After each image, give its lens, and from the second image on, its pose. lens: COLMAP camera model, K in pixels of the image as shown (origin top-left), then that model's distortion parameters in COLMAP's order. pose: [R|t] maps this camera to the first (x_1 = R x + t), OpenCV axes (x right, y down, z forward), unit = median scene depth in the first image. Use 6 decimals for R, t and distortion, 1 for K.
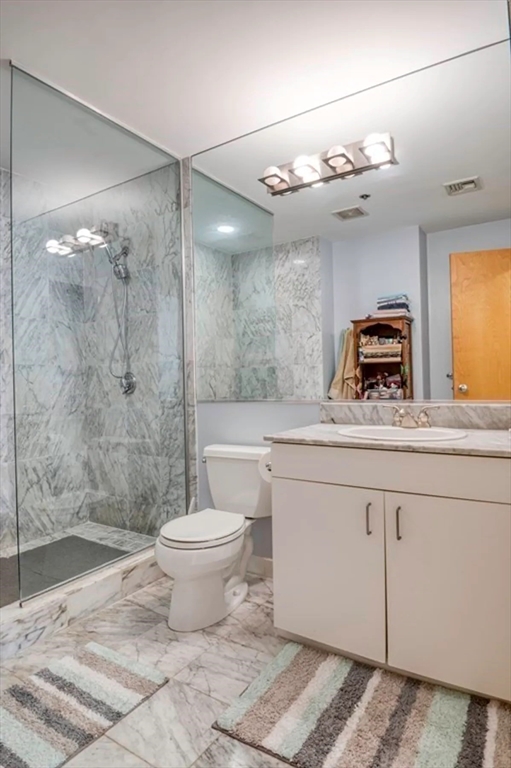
lens RADIAL K [[433.4, 0, 234.6], [0, 433.4, 383.7], [0, 0, 1]] dist [0.000530, -0.053228]
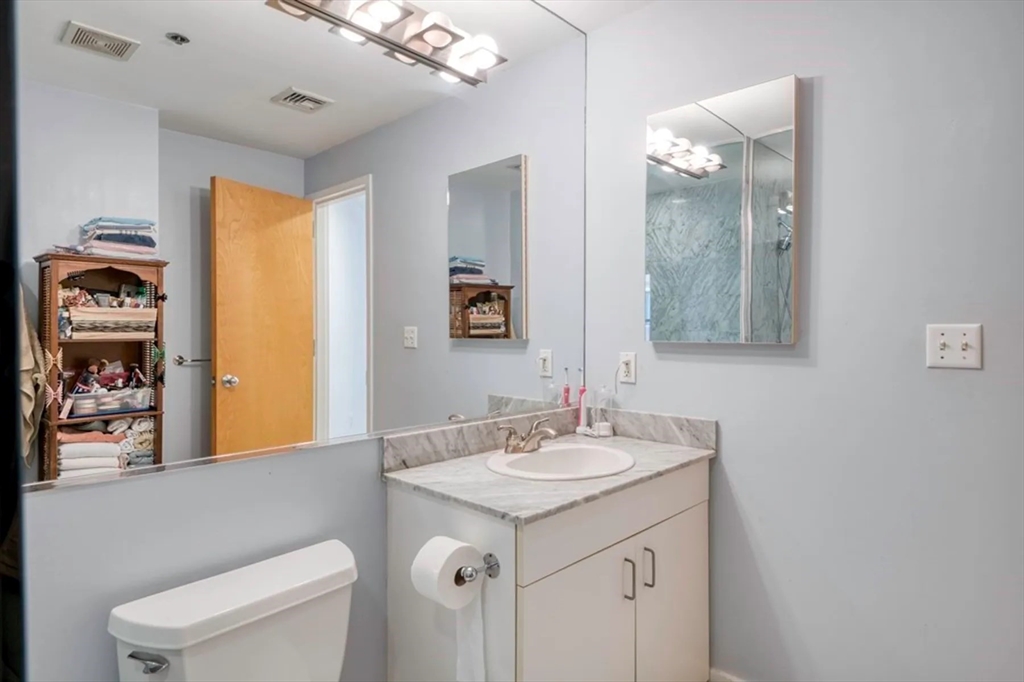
lens RADIAL K [[557.6, 0, 522.8], [0, 557.6, 336.3], [0, 0, 1]] dist [0.021263, -0.016140]
pose [[0.144967, 0.006709, 0.989414, -0.336813], [0.012658, 0.999883, -0.008635, -0.051547], [-0.989356, 0.013776, 0.144865, 0.493349]]
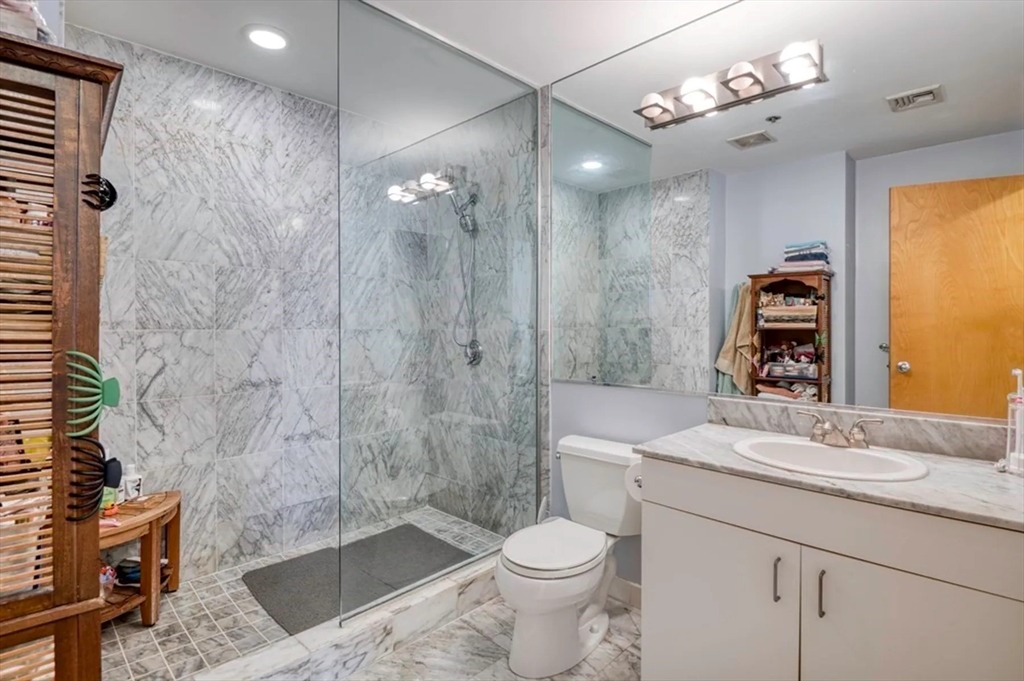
lens RADIAL K [[486.7, 0, 516.9], [0, 486.7, 335.9], [0, 0, 1]] dist [0.022034, -0.031407]
pose [[0.985724, 0.022788, -0.166821, 0.001329], [-0.020679, 0.999683, 0.014371, -0.047065], [0.167095, -0.010716, 0.985882, 0.050604]]
